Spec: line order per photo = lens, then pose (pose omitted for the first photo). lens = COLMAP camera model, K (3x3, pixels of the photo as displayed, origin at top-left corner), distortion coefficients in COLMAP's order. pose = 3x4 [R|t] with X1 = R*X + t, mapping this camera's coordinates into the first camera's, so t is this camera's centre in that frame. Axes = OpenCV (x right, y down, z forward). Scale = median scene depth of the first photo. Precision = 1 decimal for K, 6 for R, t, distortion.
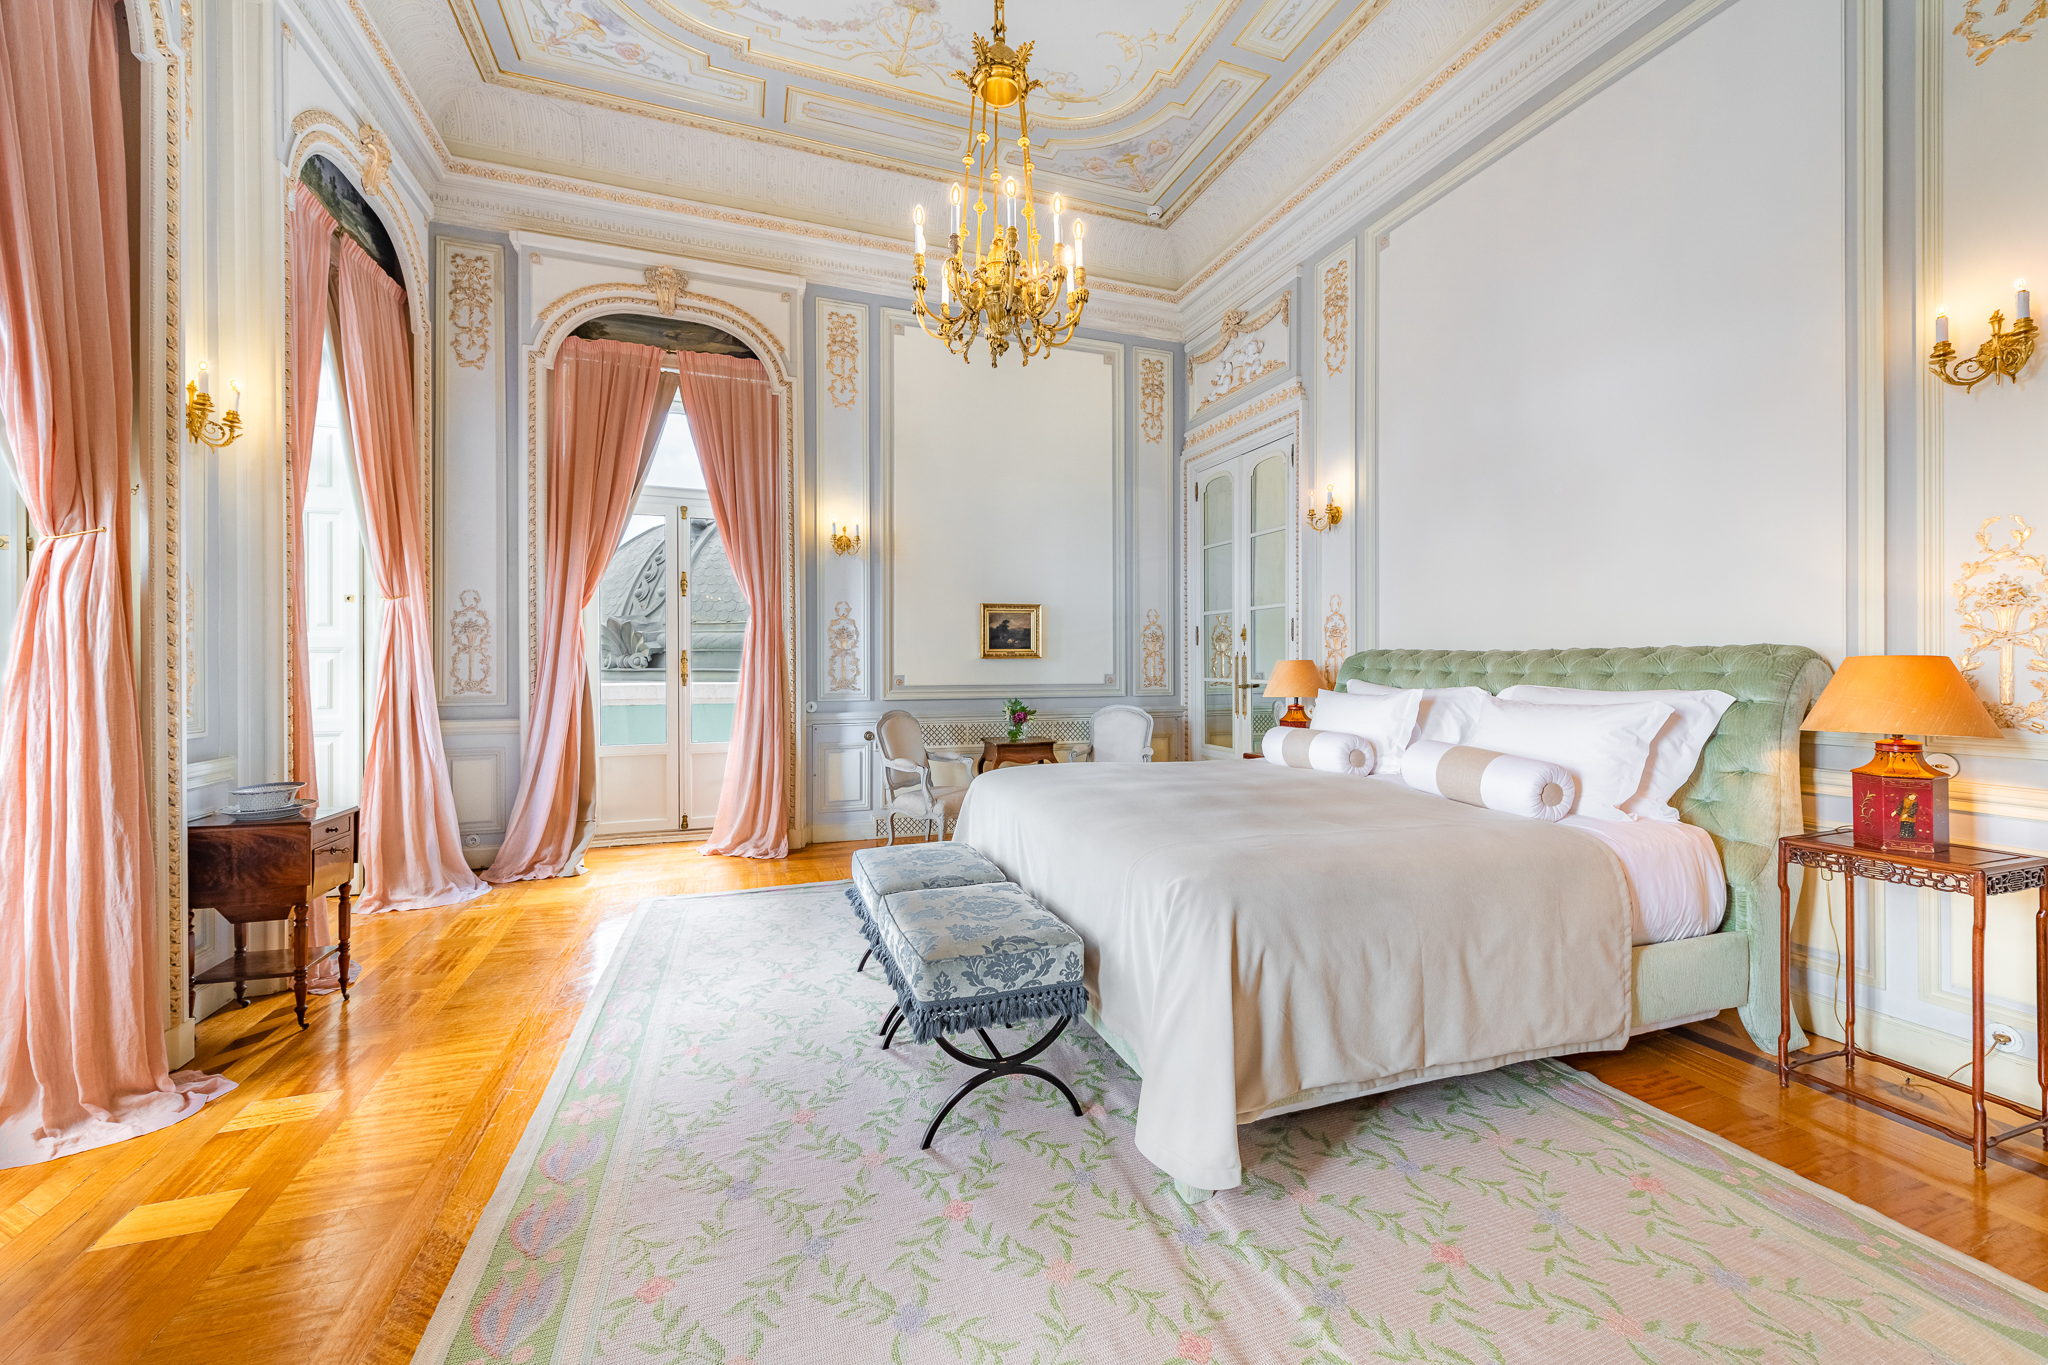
lens RADIAL K [[801.9, 0, 1033.3], [0, 801.9, 661.6], [0, 0, 1]] dist [0.010628, -0.004048]
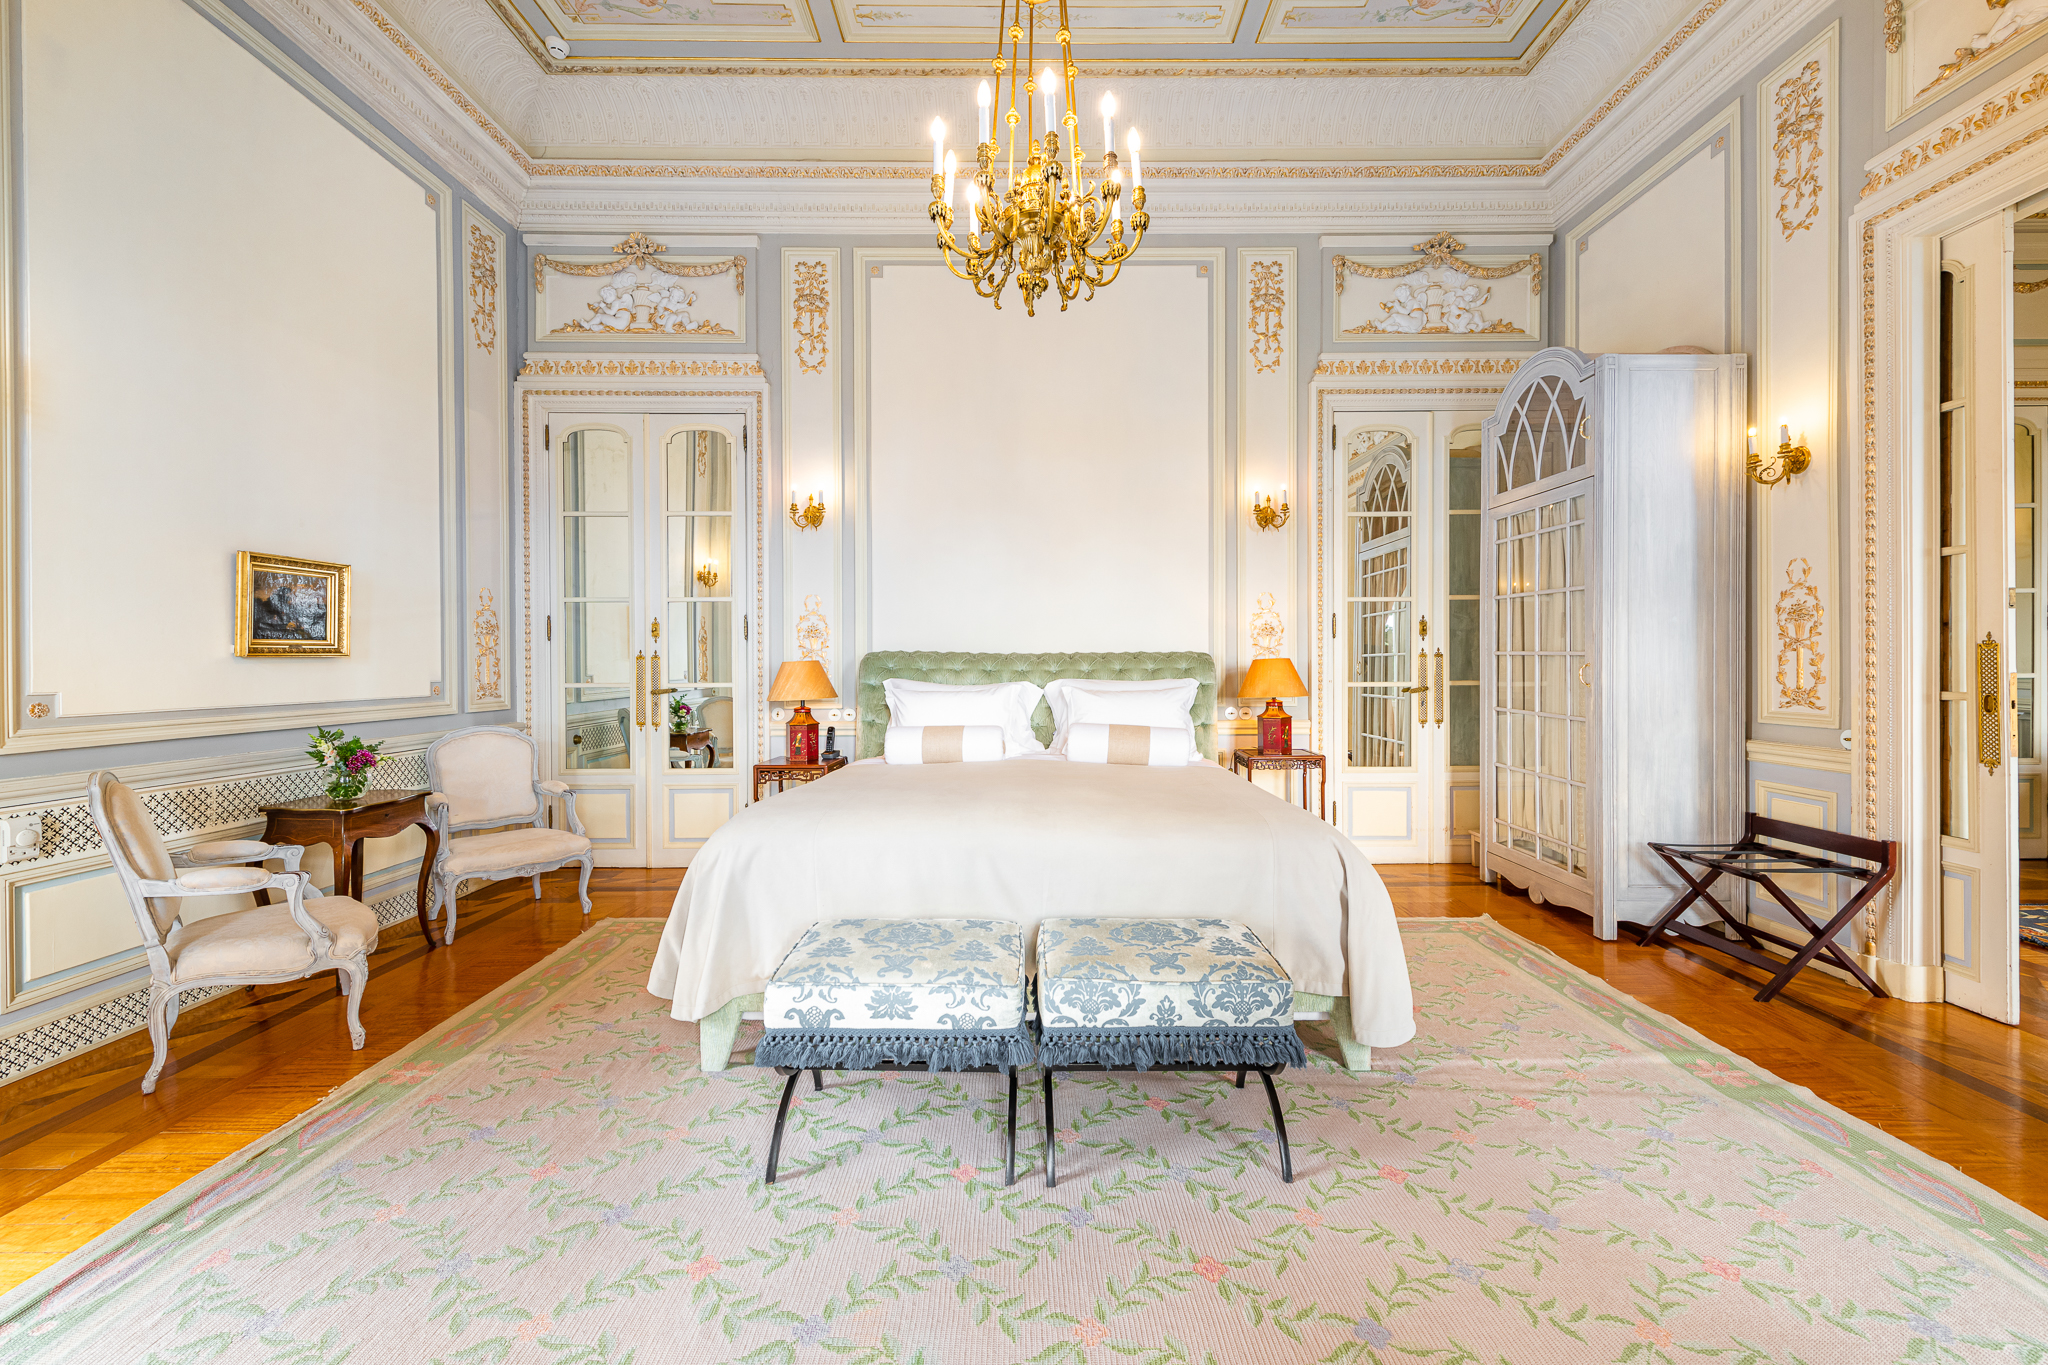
lens RADIAL K [[801.9, 0, 1033.3], [0, 801.9, 661.6], [0, 0, 1]] dist [0.010628, -0.004048]
pose [[0.333281, -0.001638, 0.942826, -0.400680], [0.001545, 0.999998, 0.001192, -0.000899], [-0.942826, 0.001059, 0.333283, 0.352930]]
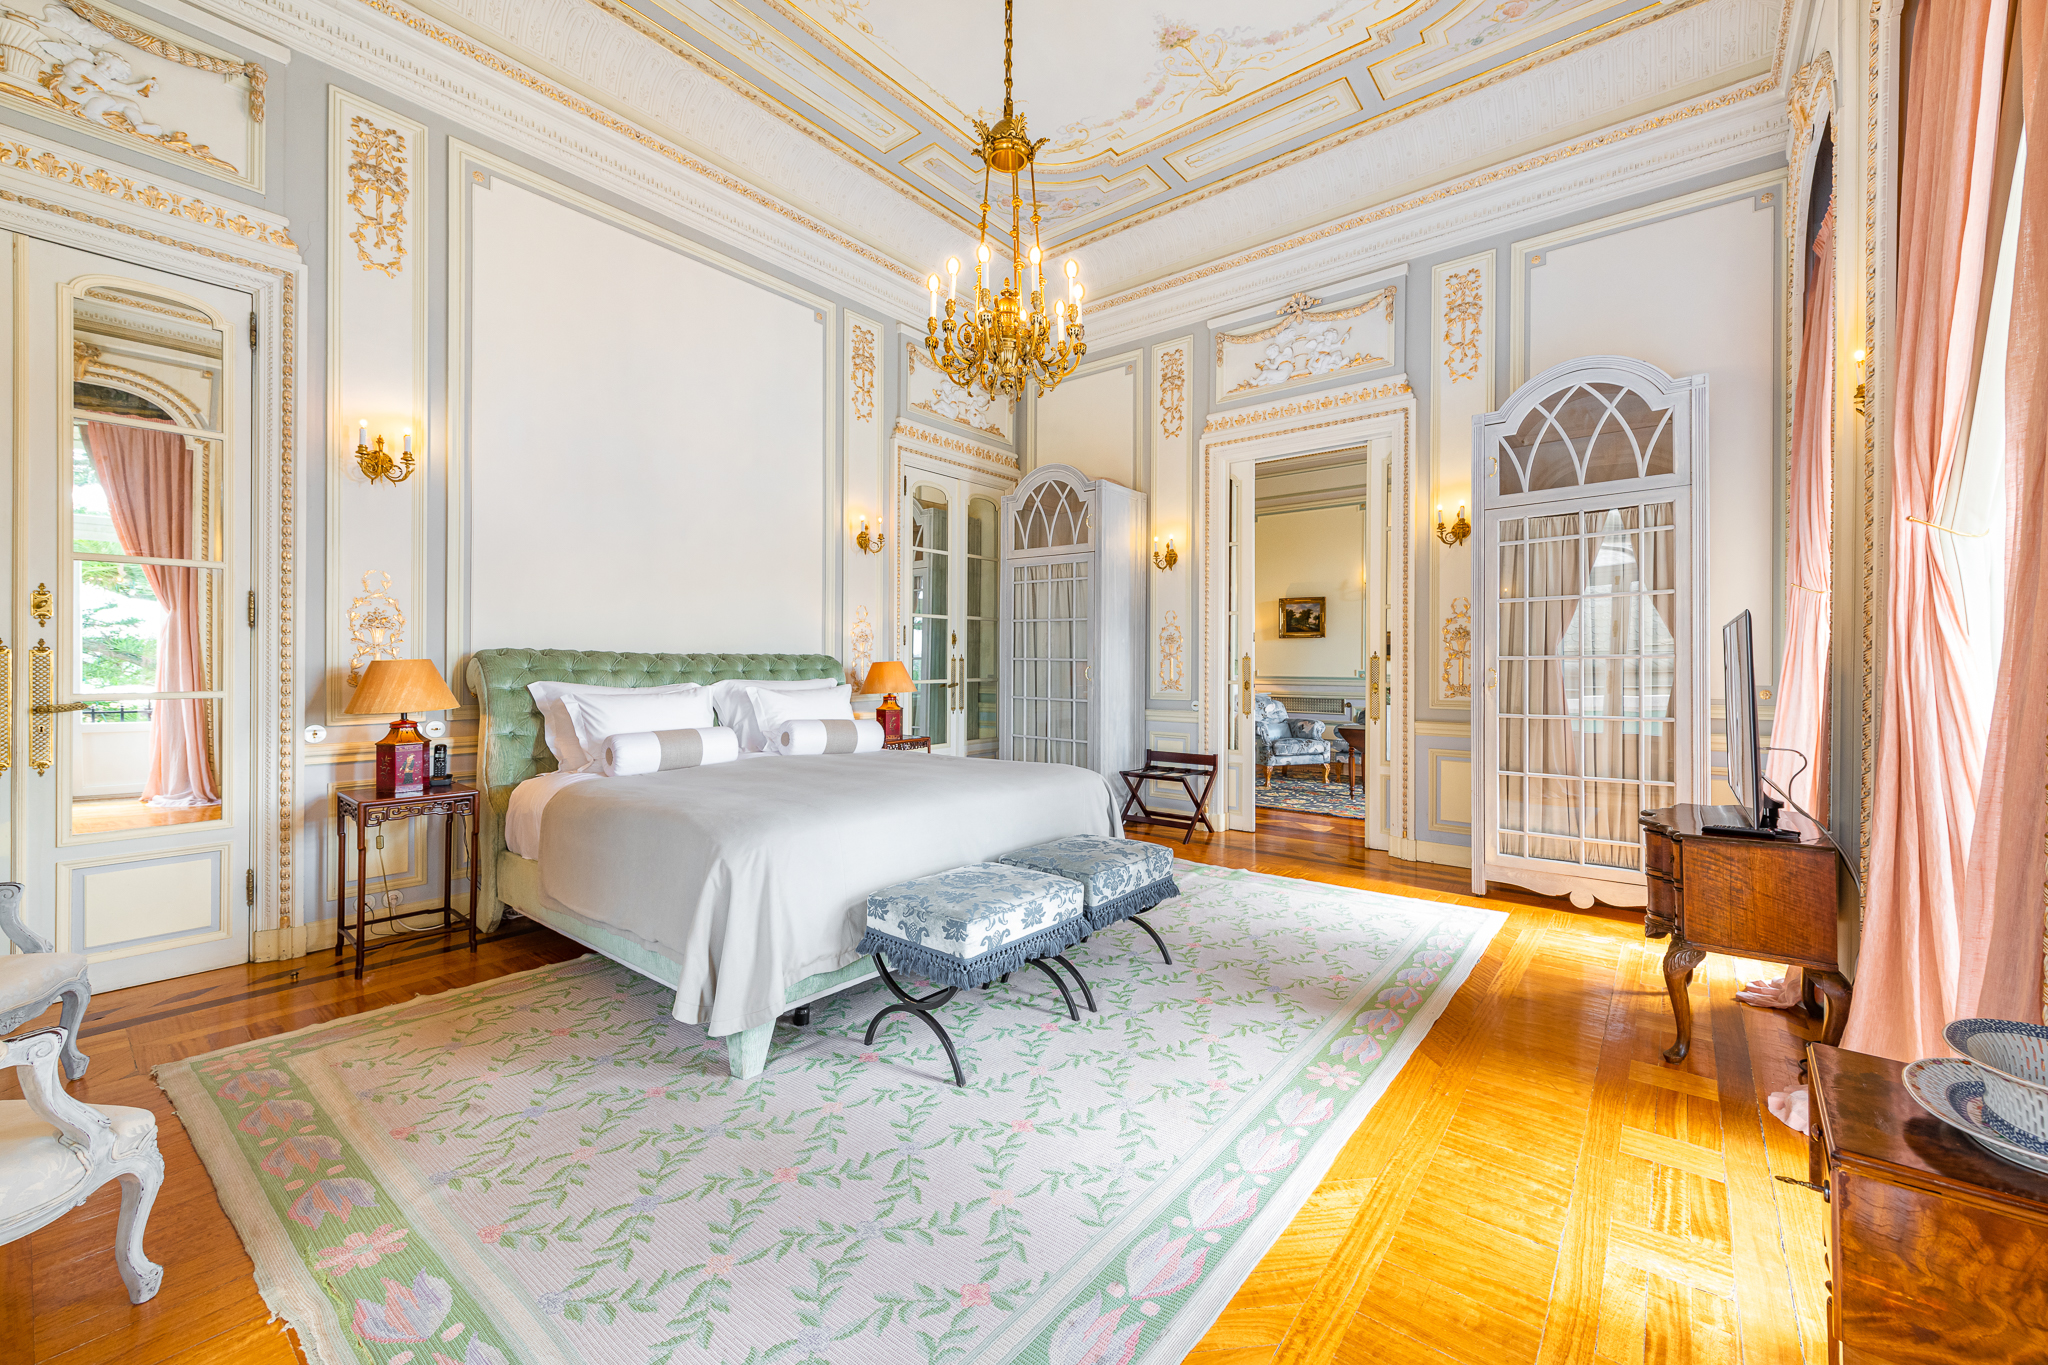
lens RADIAL K [[801.9, 0, 1033.3], [0, 801.9, 661.6], [0, 0, 1]] dist [0.010628, -0.004048]
pose [[-0.526547, -0.001145, 0.850145, -0.490227], [-0.006413, 0.999976, -0.002626, -0.000724], [-0.850122, -0.006835, -0.526542, 0.750554]]
